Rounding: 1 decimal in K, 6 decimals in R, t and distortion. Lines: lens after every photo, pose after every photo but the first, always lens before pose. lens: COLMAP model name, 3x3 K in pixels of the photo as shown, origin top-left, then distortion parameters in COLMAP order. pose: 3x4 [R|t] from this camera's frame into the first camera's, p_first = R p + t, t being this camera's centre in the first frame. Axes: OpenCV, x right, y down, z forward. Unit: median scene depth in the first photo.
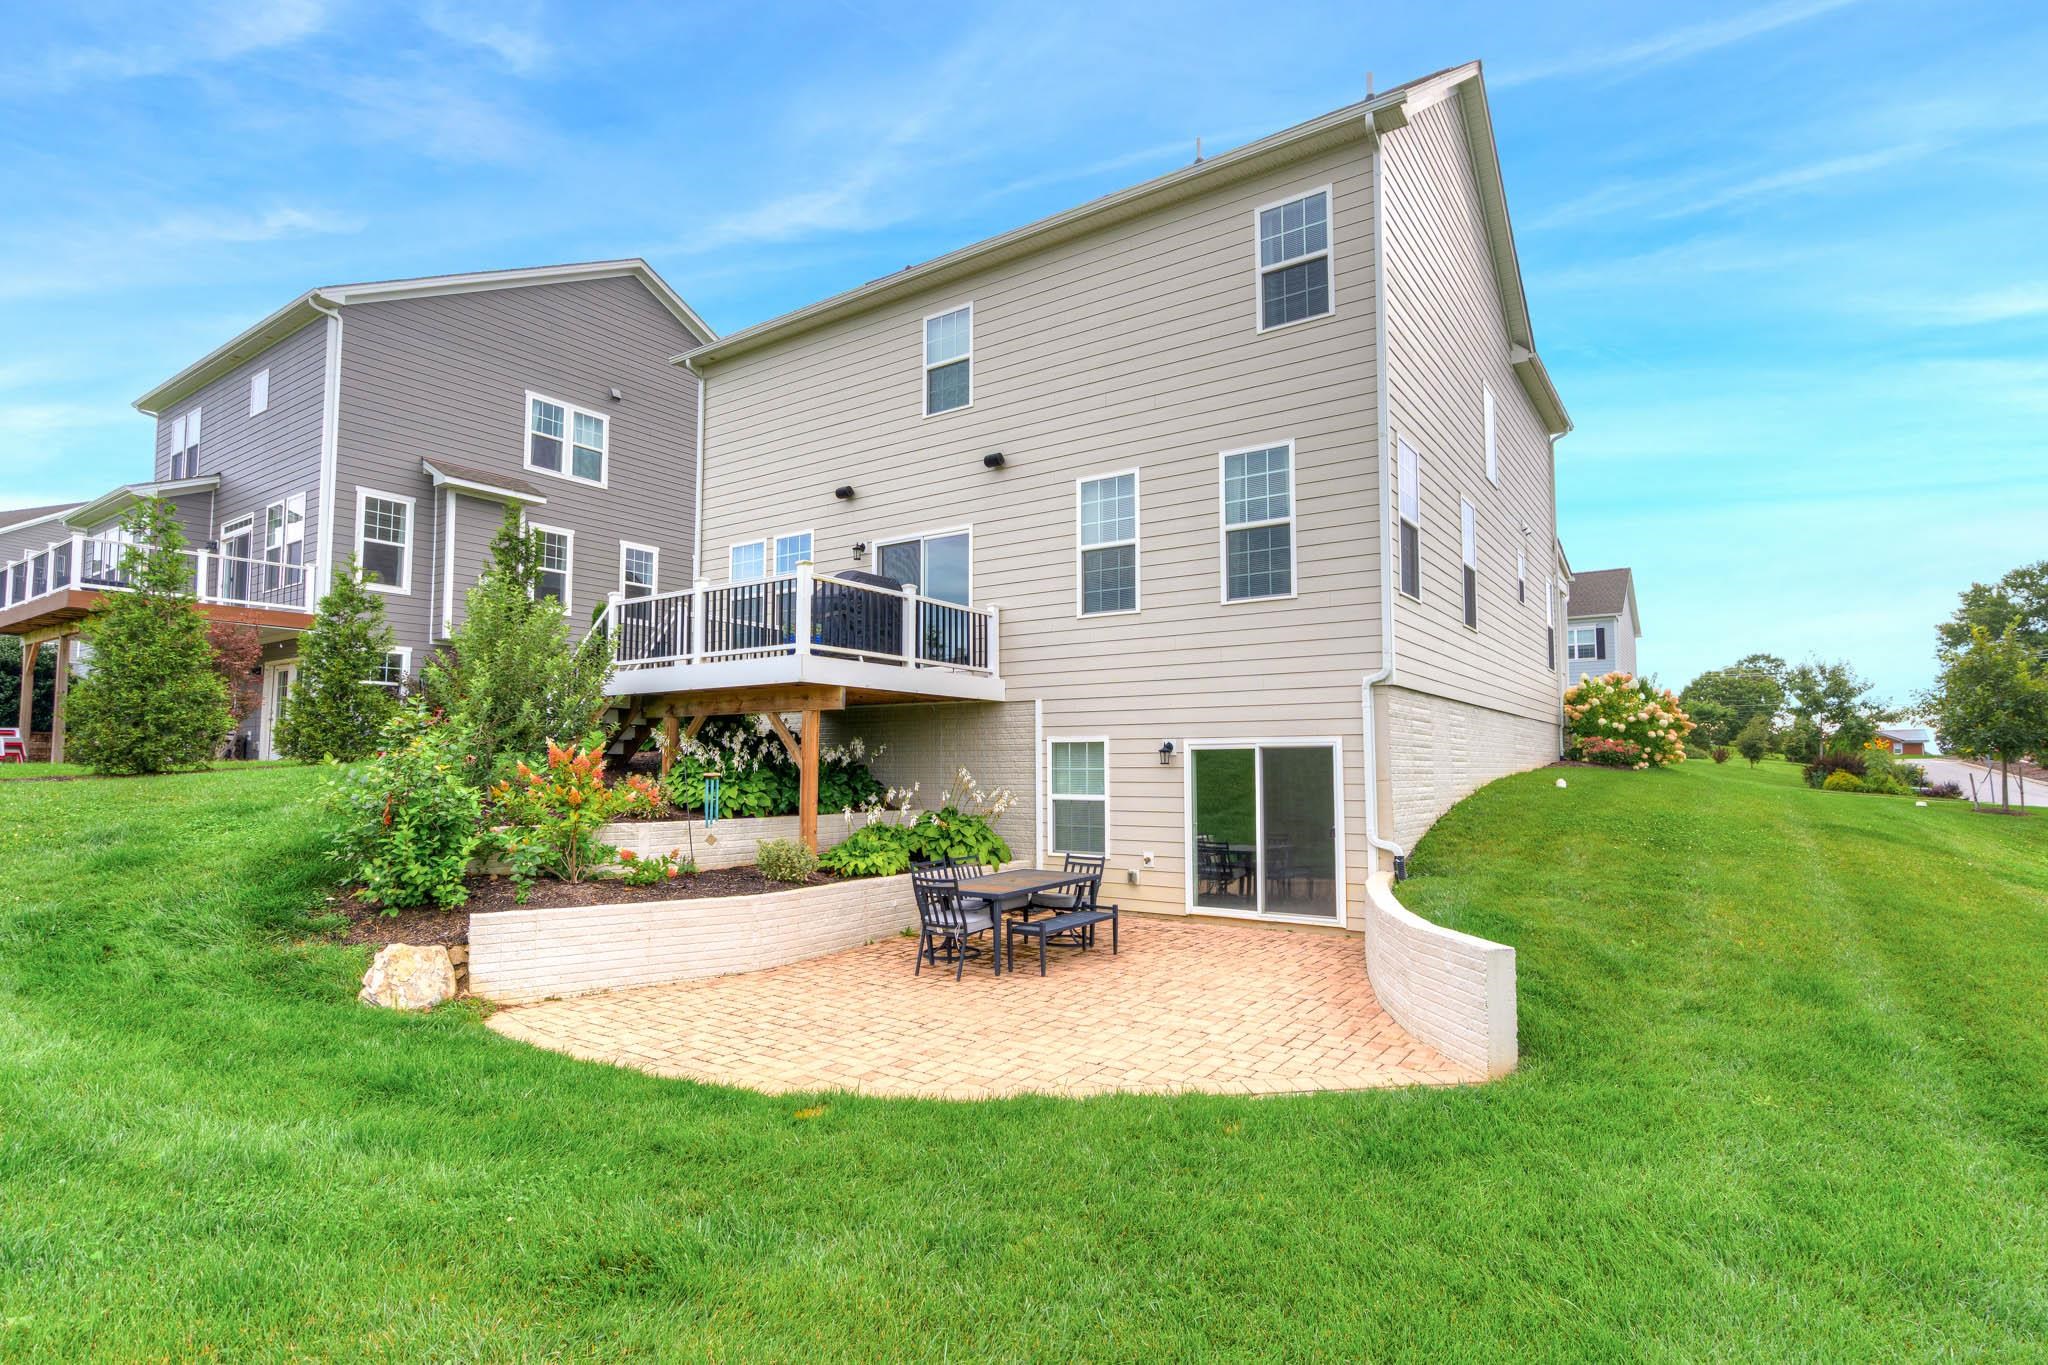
lens RADIAL K [[1016.7, 0, 1024.0], [0, 1016.7, 682.5], [0, 0, 1]] dist [0.011602, -0.000026]
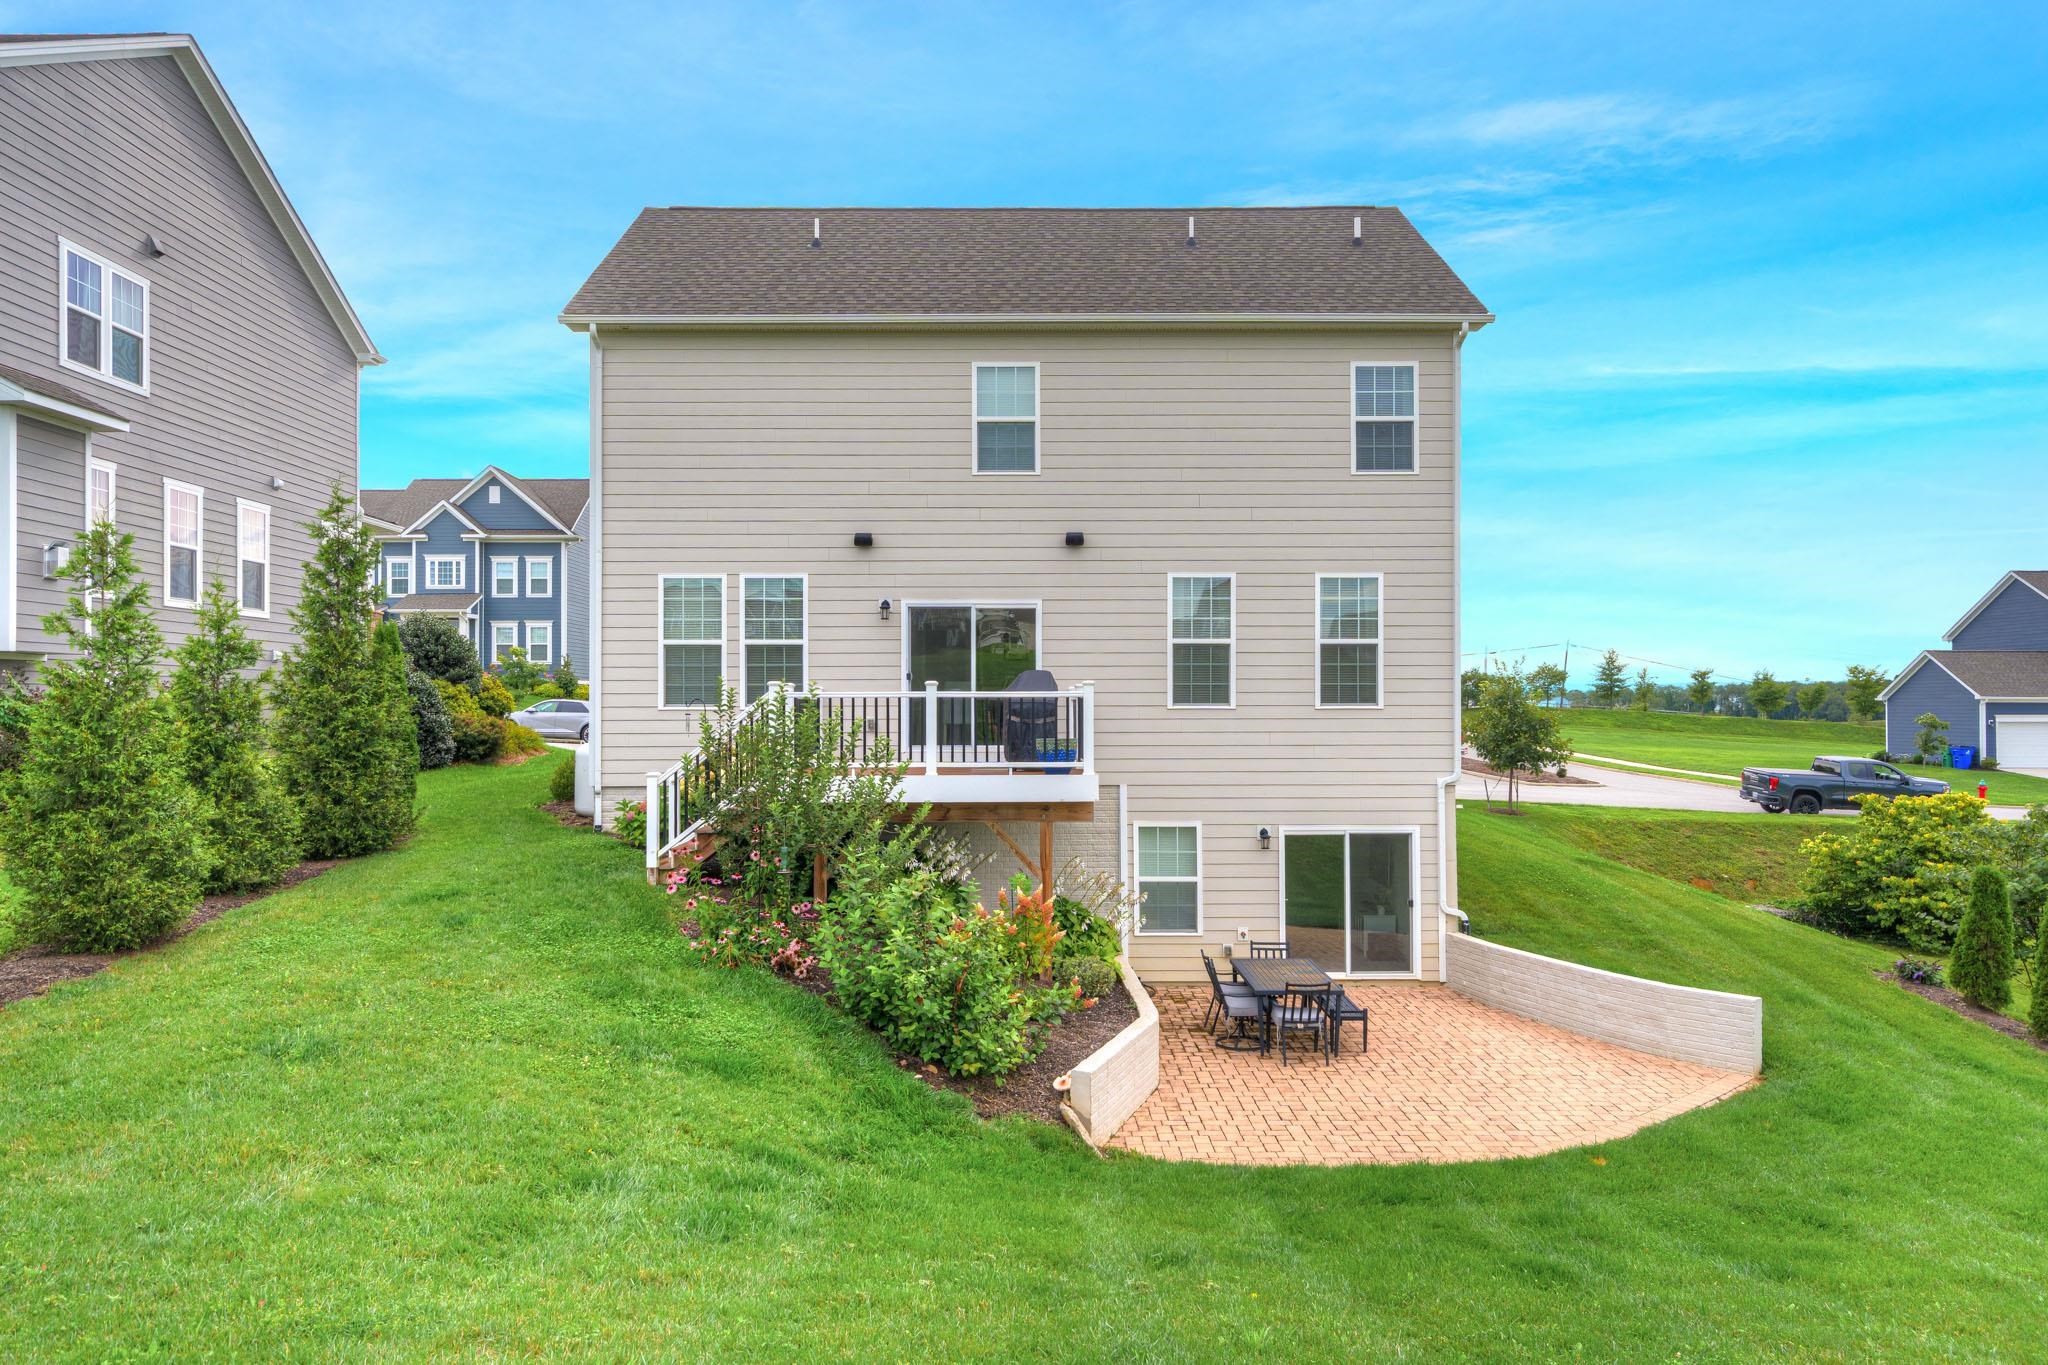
lens RADIAL K [[1374.0, 0, 1024.0], [0, 1374.0, 682.5], [0, 0, 1]] dist [0.010132, 0.002958]
pose [[0.822380, 0.011119, 0.568830, -0.931633], [-0.045937, 0.997842, 0.046909, -0.158953], [-0.567081, -0.064708, 0.821116, -0.078206]]
